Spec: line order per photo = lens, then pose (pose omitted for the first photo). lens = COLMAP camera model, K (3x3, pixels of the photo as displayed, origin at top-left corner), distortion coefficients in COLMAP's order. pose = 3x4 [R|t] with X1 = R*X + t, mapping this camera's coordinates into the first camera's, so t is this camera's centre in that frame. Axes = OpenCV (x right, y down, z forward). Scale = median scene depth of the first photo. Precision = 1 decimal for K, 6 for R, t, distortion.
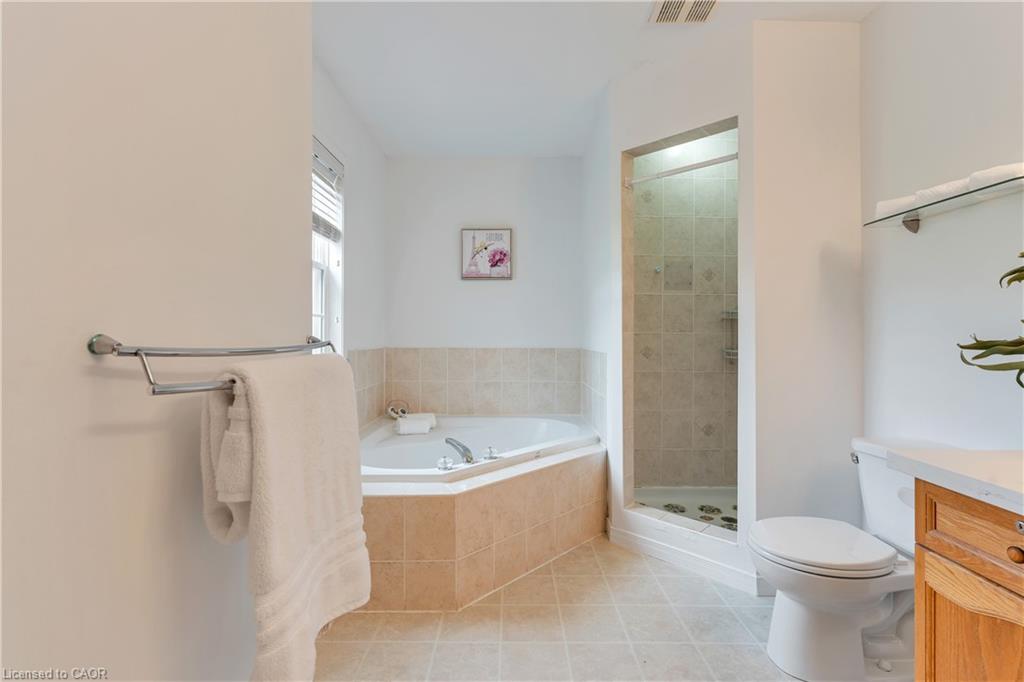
lens RADIAL K [[465.0, 0, 508.5], [0, 465.0, 330.0], [0, 0, 1]] dist [-0.002889, 0.001401]
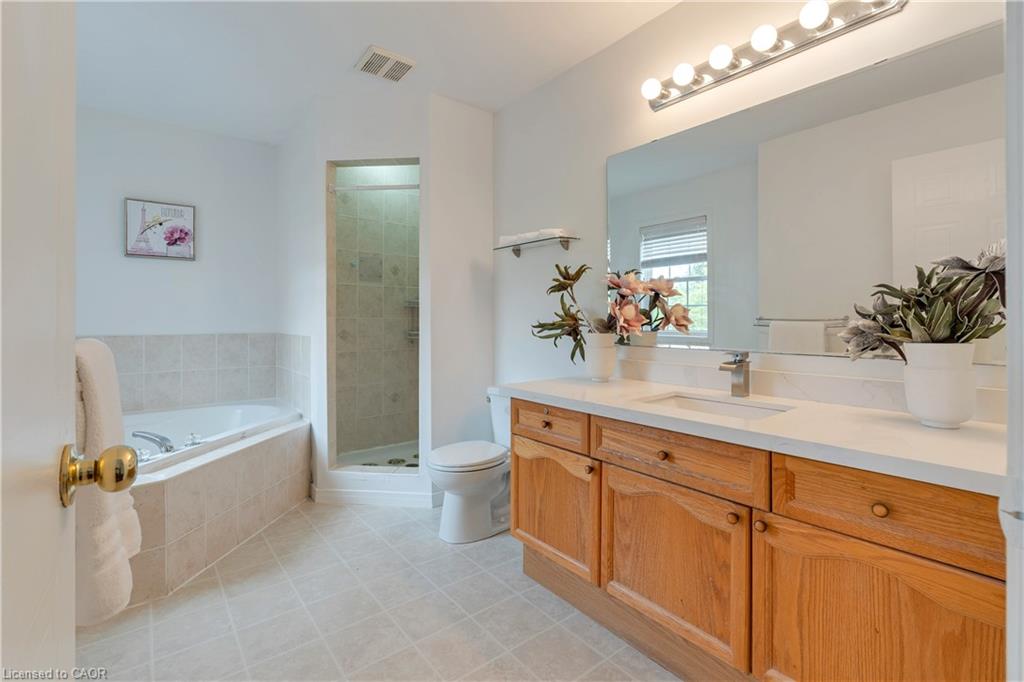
lens RADIAL K [[465.0, 0, 508.5], [0, 465.0, 330.0], [0, 0, 1]] dist [-0.002889, 0.001401]
pose [[0.787547, -0.016504, 0.616034, -0.114958], [-0.004574, 0.999457, 0.032623, -0.004817], [-0.616238, -0.028510, 0.787044, -0.191177]]
